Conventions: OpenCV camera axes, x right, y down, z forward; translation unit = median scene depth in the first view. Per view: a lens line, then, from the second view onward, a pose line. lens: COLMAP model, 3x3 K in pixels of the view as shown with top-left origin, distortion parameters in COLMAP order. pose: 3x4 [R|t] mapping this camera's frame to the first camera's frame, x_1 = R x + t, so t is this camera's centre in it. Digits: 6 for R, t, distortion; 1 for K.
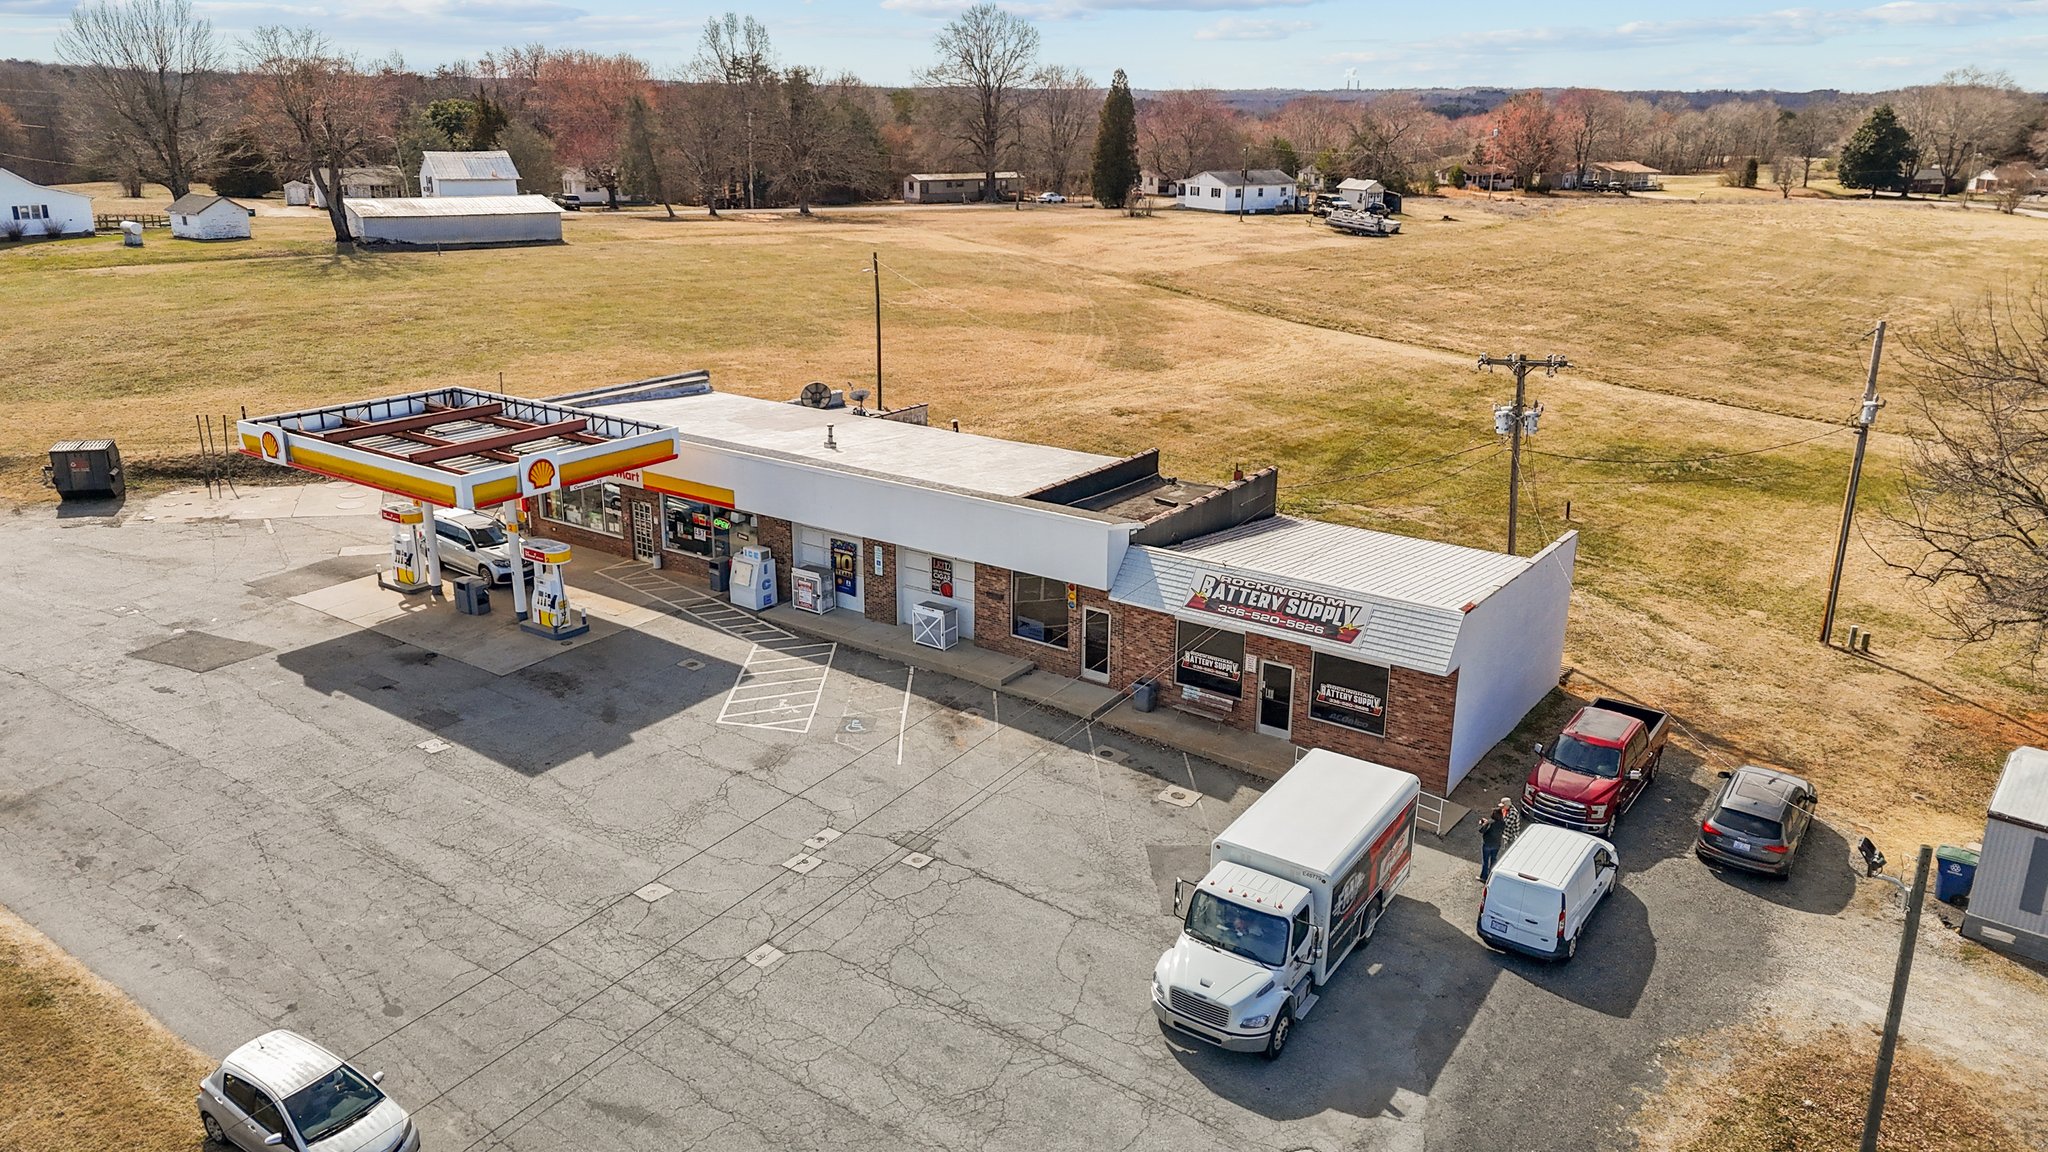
lens RADIAL K [[1520.9, 0, 1038.5], [0, 1520.9, 562.4], [0, 0, 1]] dist [0.036890, -0.016523]
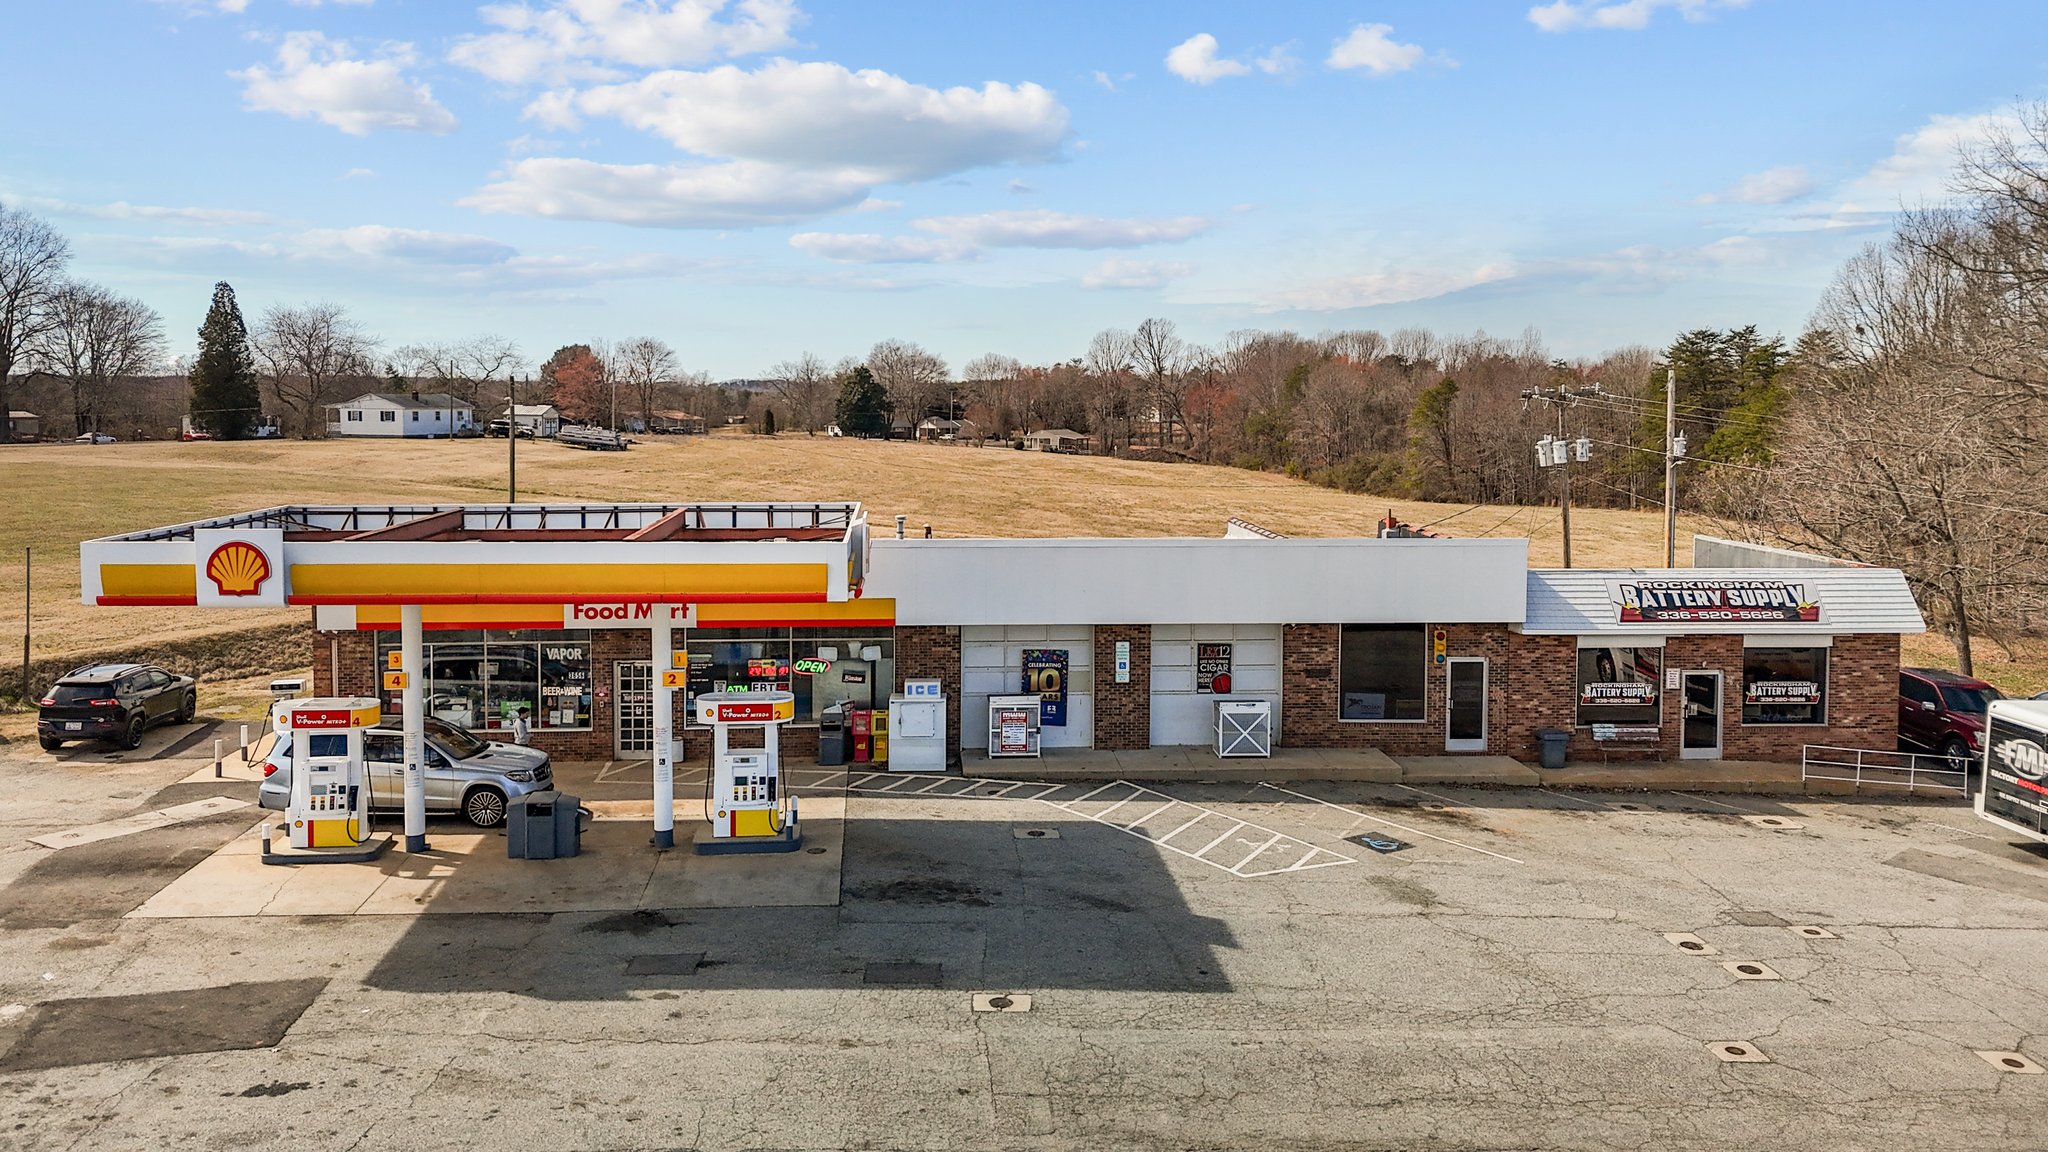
lens RADIAL K [[1520.9, 0, 1017.2], [0, 1520.9, 566.0], [0, 0, 1]] dist [0.036890, -0.016523]
pose [[0.772276, -0.079370, 0.630309, -0.680040], [0.190367, 0.975485, -0.110409, 0.027534], [-0.606094, 0.205256, 0.768453, 0.518580]]
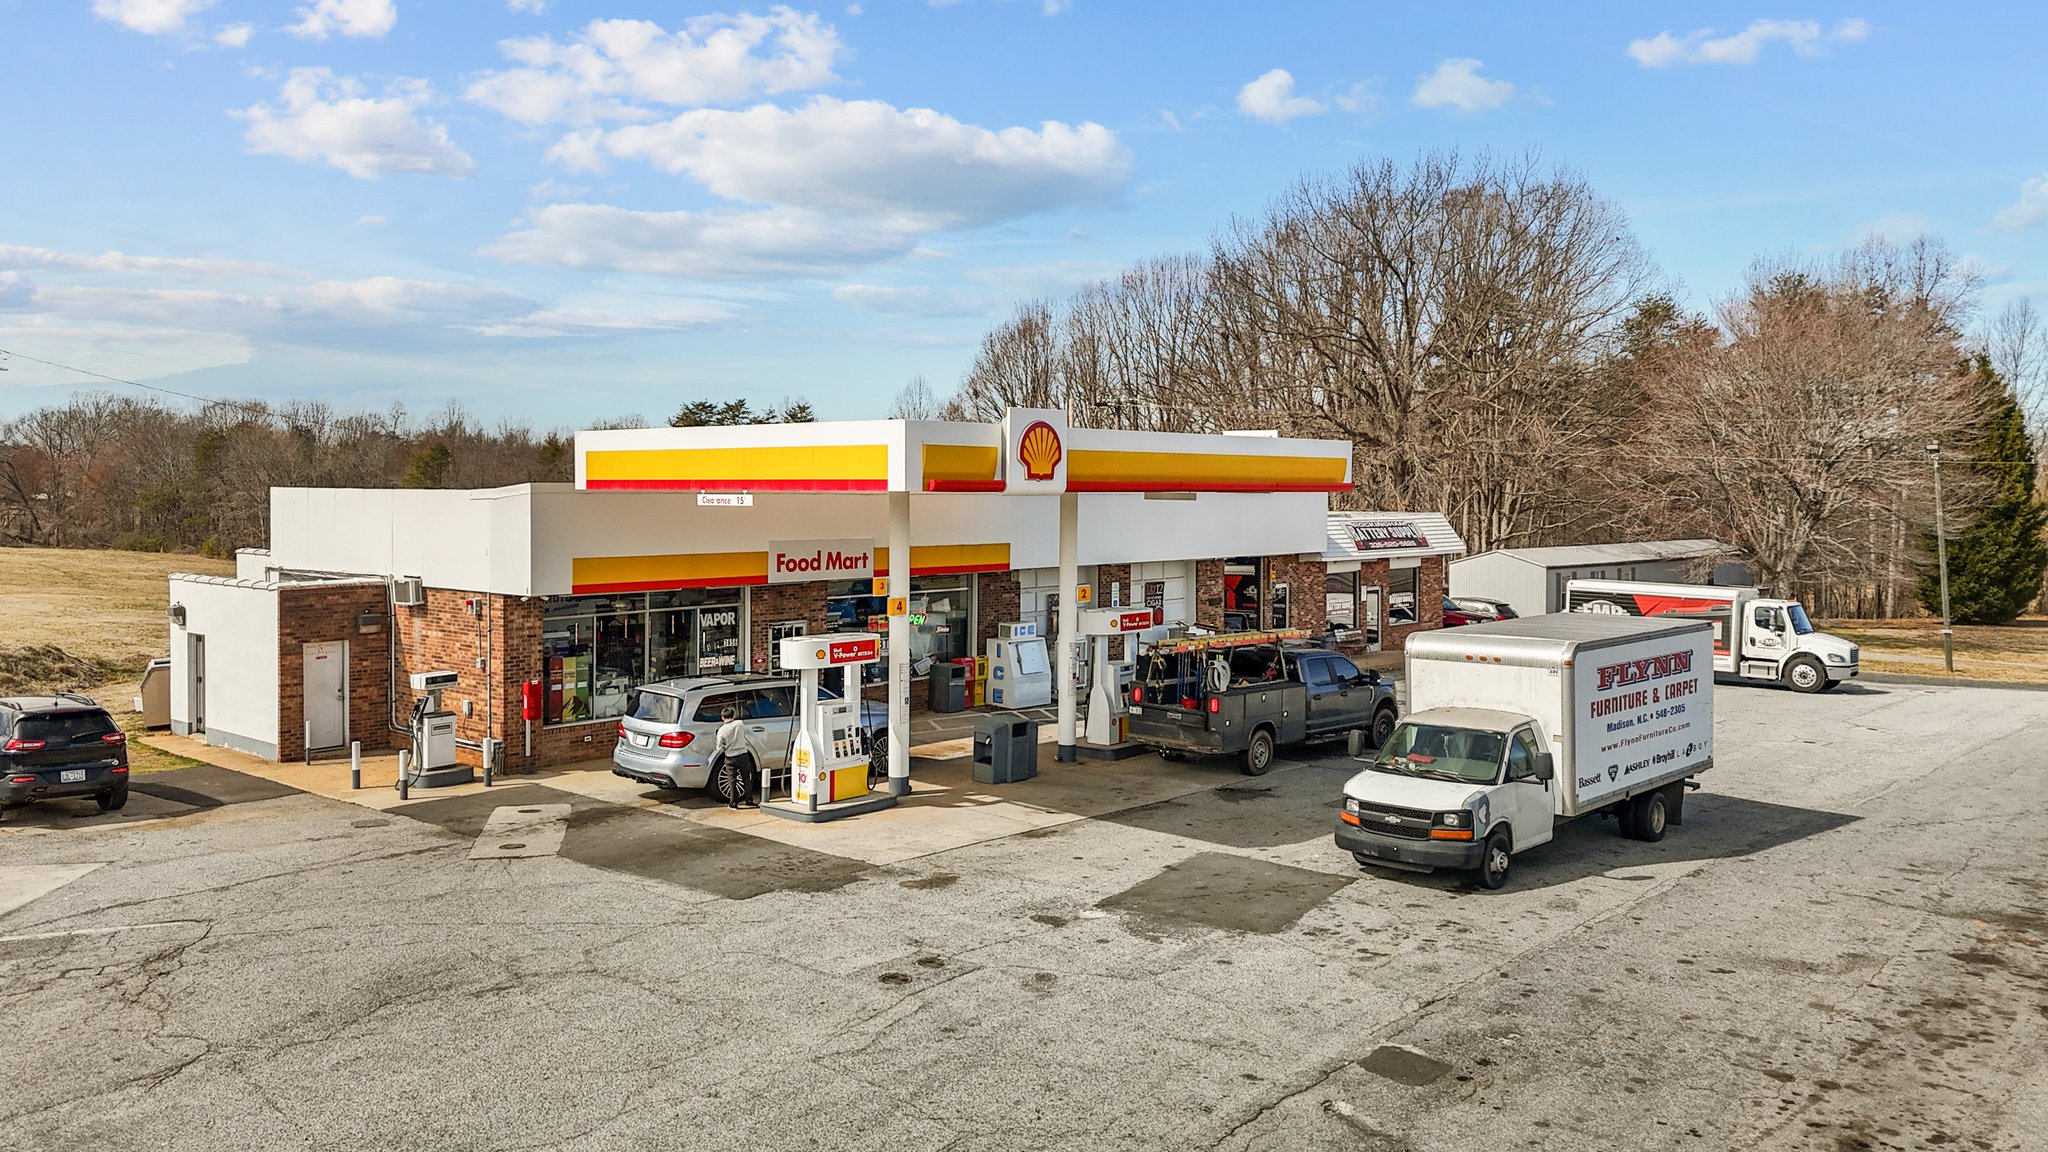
lens RADIAL K [[1520.9, 0, 1038.3], [0, 1520.9, 563.0], [0, 0, 1]] dist [0.036890, -0.016523]
pose [[0.108259, -0.060588, 0.992275, -1.058817], [0.290440, 0.956520, 0.026718, -0.062790], [-0.950749, 0.285304, 0.121149, 1.056884]]
